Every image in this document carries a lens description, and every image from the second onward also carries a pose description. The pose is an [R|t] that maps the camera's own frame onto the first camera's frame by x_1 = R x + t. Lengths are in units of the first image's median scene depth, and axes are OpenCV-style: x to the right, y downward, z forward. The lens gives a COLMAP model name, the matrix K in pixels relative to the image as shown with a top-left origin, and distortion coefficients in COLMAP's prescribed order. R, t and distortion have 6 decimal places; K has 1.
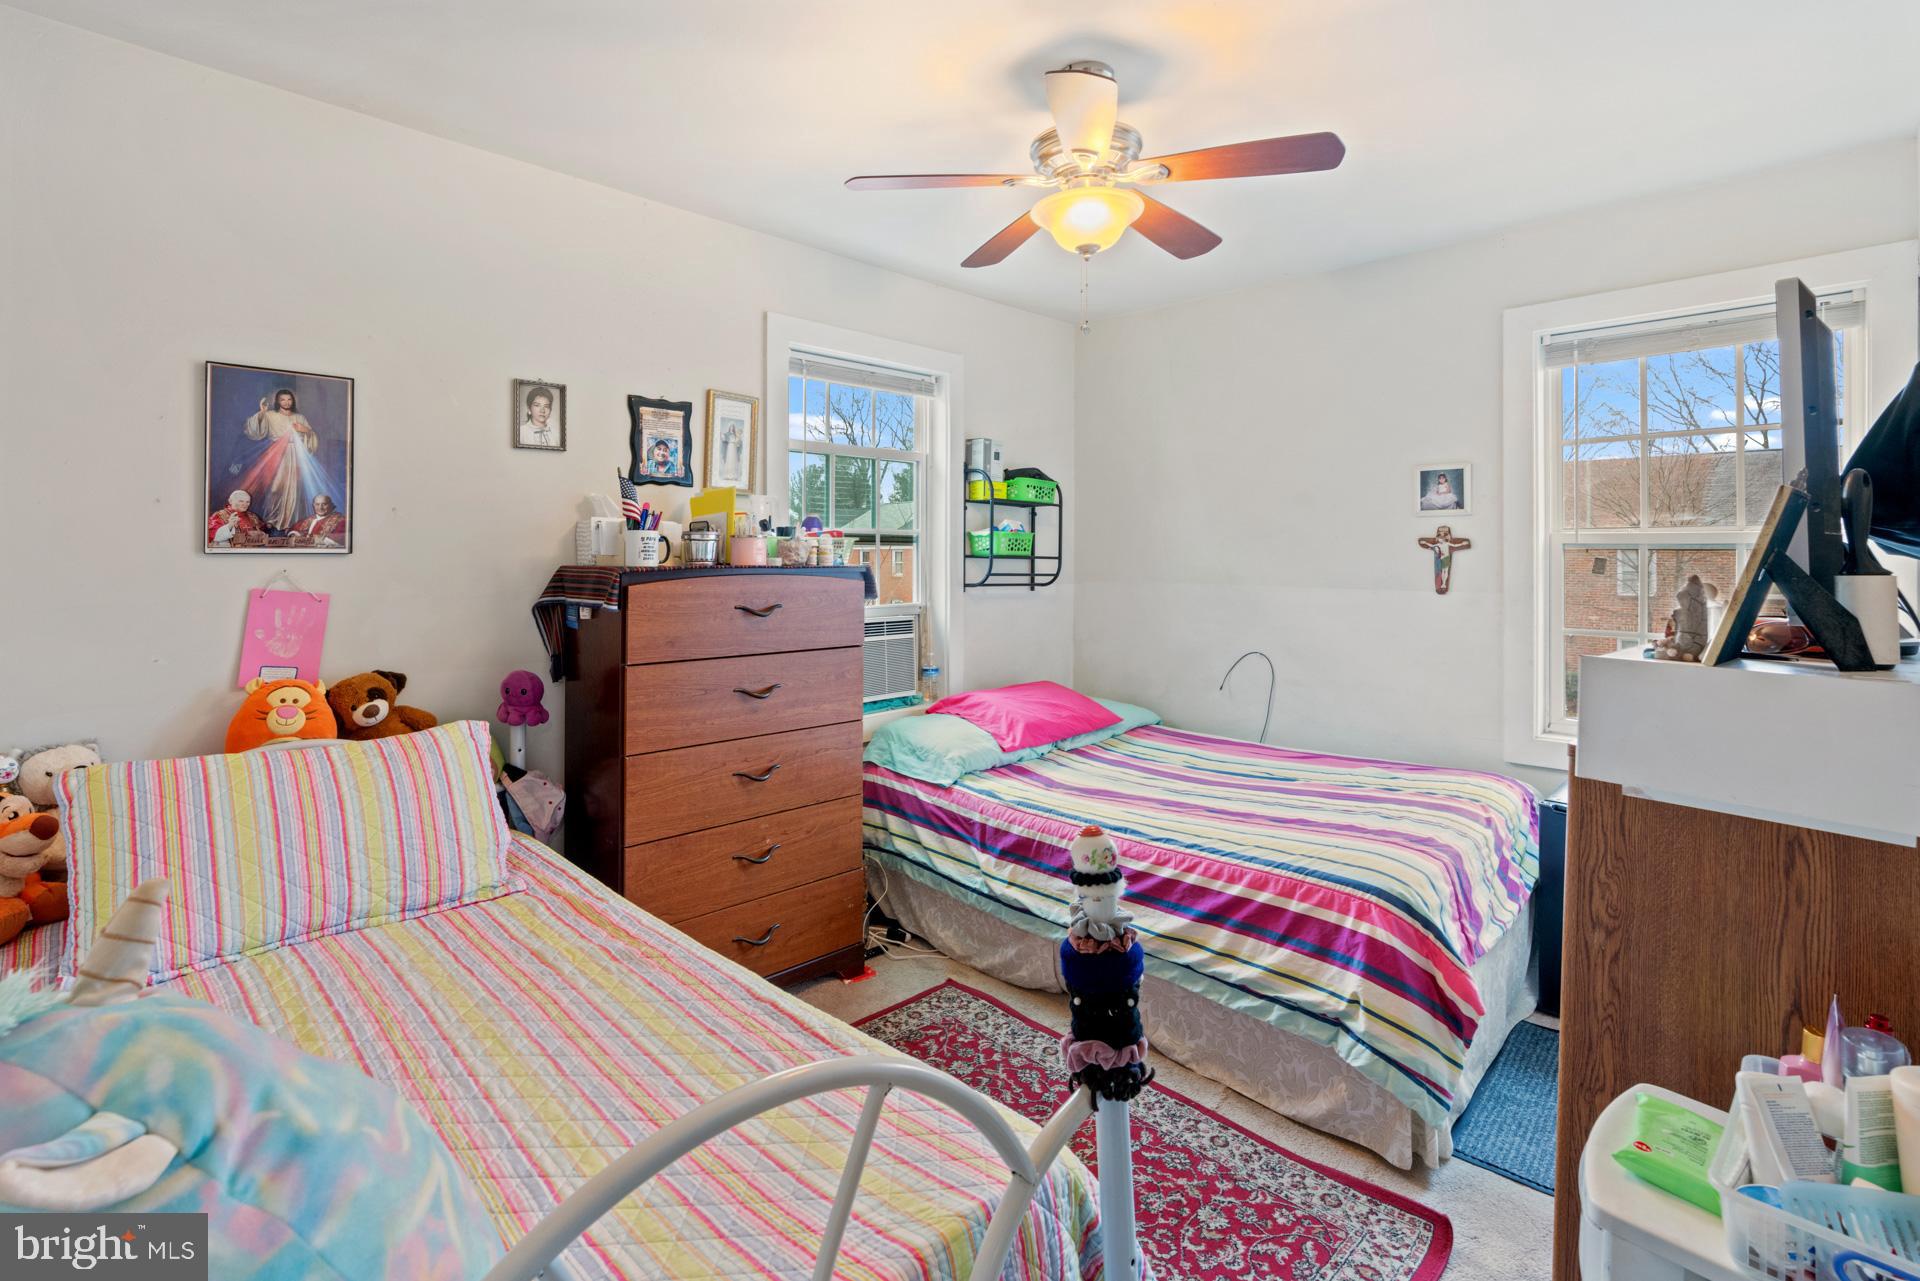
lens RADIAL K [[886.8, 0, 963.8], [0, 886.8, 557.0], [0, 0, 1]] dist [-0.012076, 0.000516]
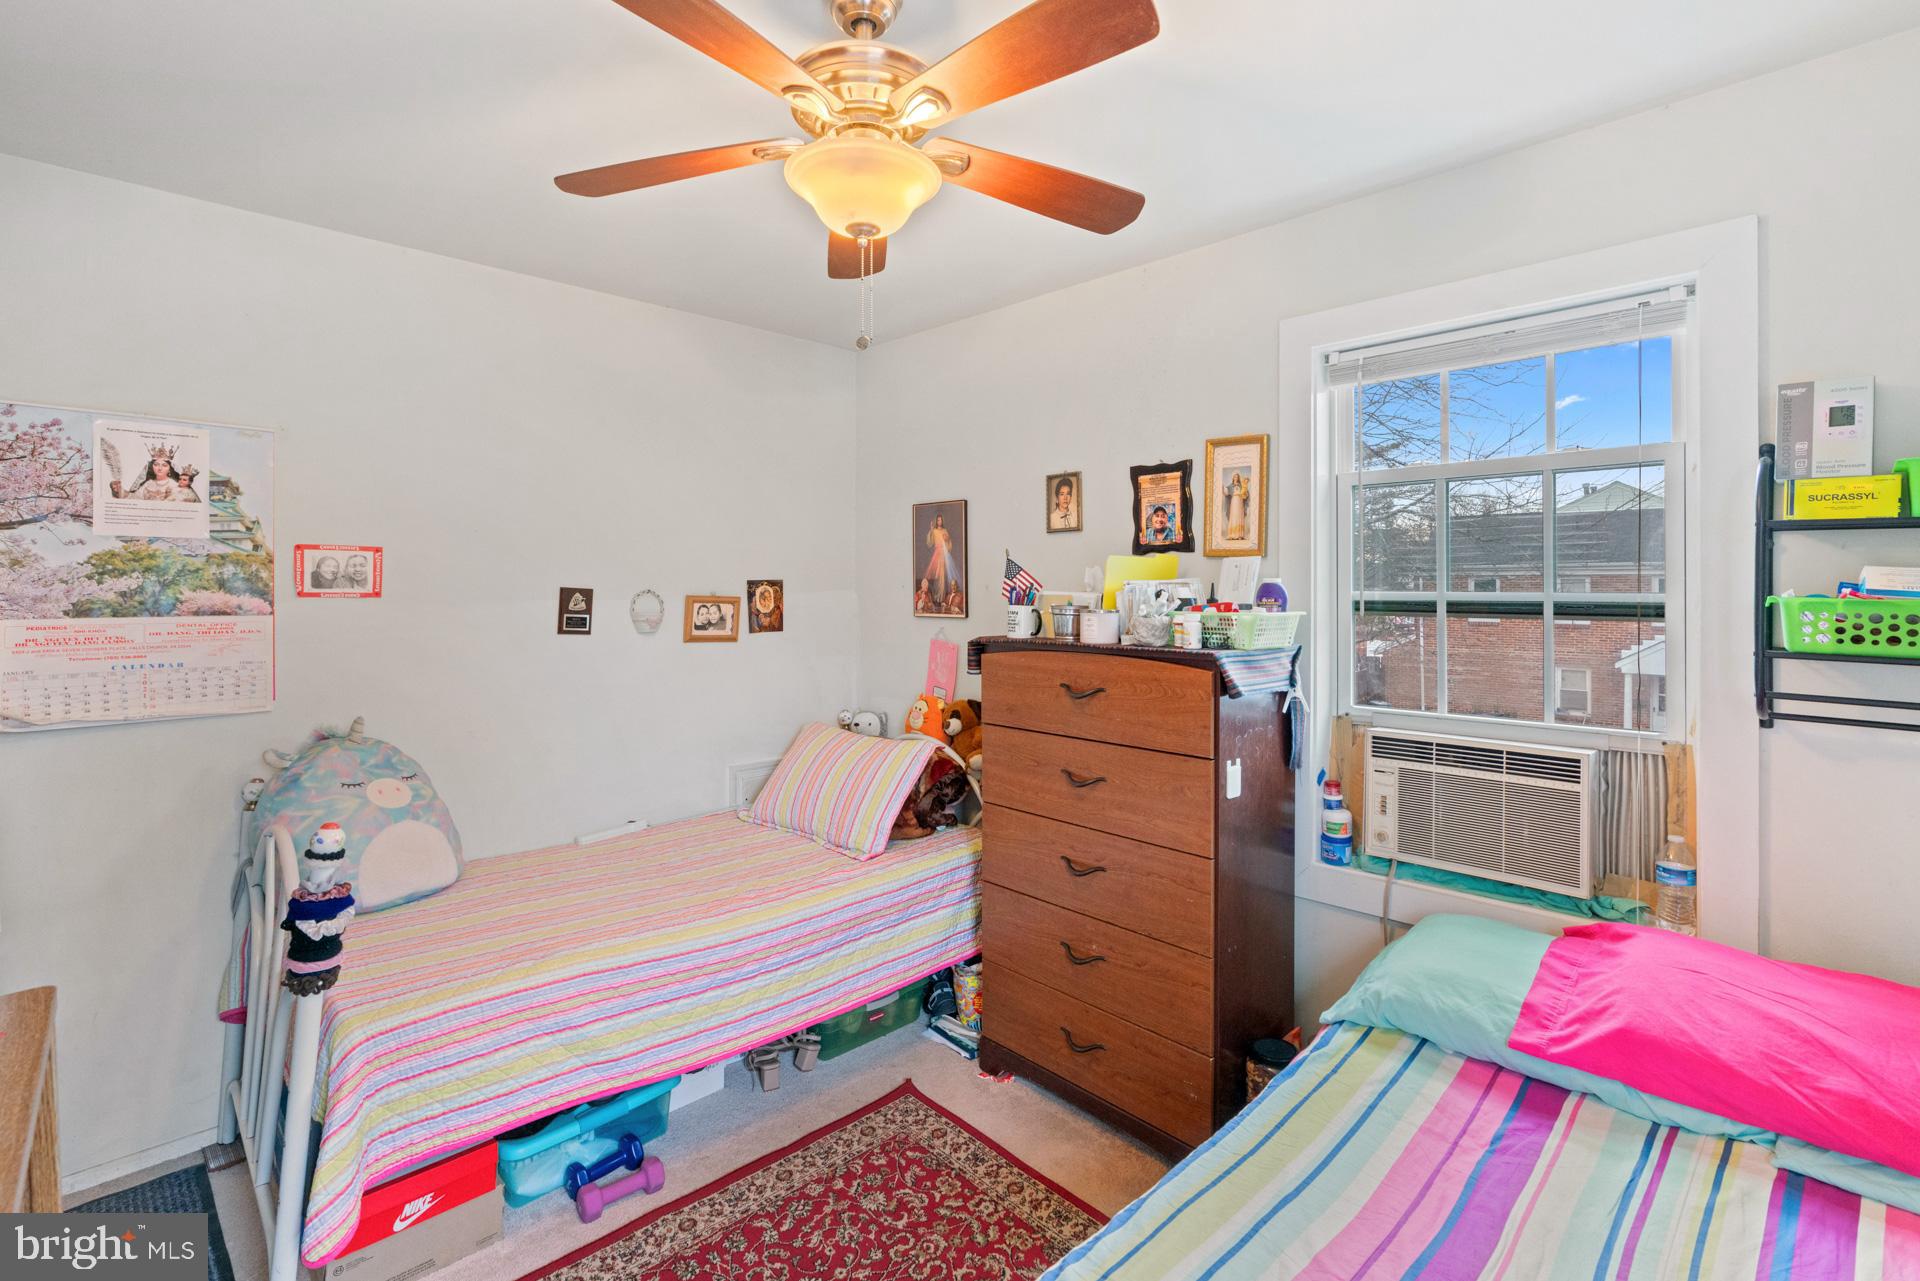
lens RADIAL K [[885.5, 0, 961.1], [0, 885.5, 594.5], [0, 0, 1]] dist [-0.014619, 0.007759]
pose [[-0.015145, 0.007219, -0.999859, 0.673944], [-0.002422, 0.999971, 0.007256, -0.046057], [0.999882, 0.002532, -0.015127, 0.863920]]
